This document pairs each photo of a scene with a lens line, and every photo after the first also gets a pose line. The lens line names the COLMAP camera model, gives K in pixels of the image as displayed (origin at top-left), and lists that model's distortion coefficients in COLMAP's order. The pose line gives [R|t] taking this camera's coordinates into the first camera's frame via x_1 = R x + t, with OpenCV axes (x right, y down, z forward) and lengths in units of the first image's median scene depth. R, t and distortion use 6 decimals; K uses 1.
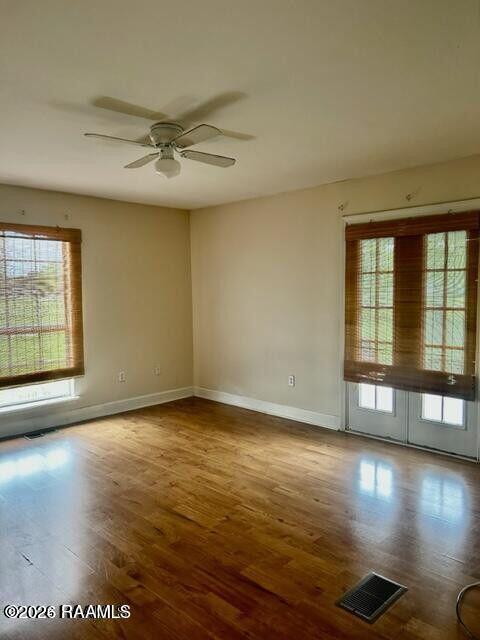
lens RADIAL K [[478.4, 0, 238.6], [0, 478.4, 320.9], [0, 0, 1]] dist [0.002533, 0.000625]
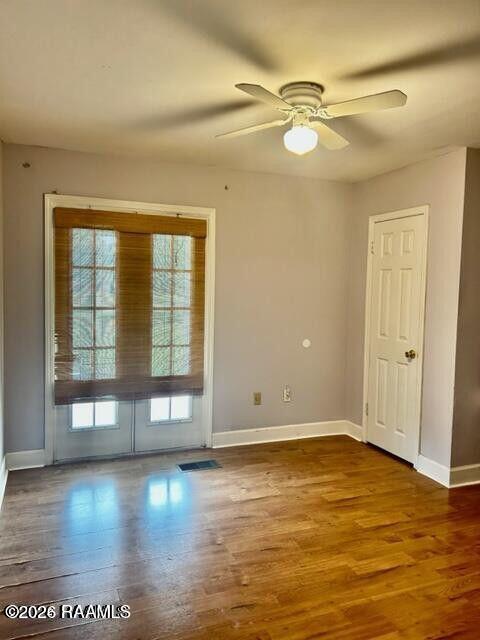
lens RADIAL K [[478.4, 0, 240.0], [0, 478.4, 317.8], [0, 0, 1]] dist [0.002533, 0.000625]
pose [[0.387543, -0.033655, 0.921237, -0.432719], [0.040683, 0.998984, 0.019380, -0.019093], [-0.920954, 0.029968, 0.388518, 0.445359]]
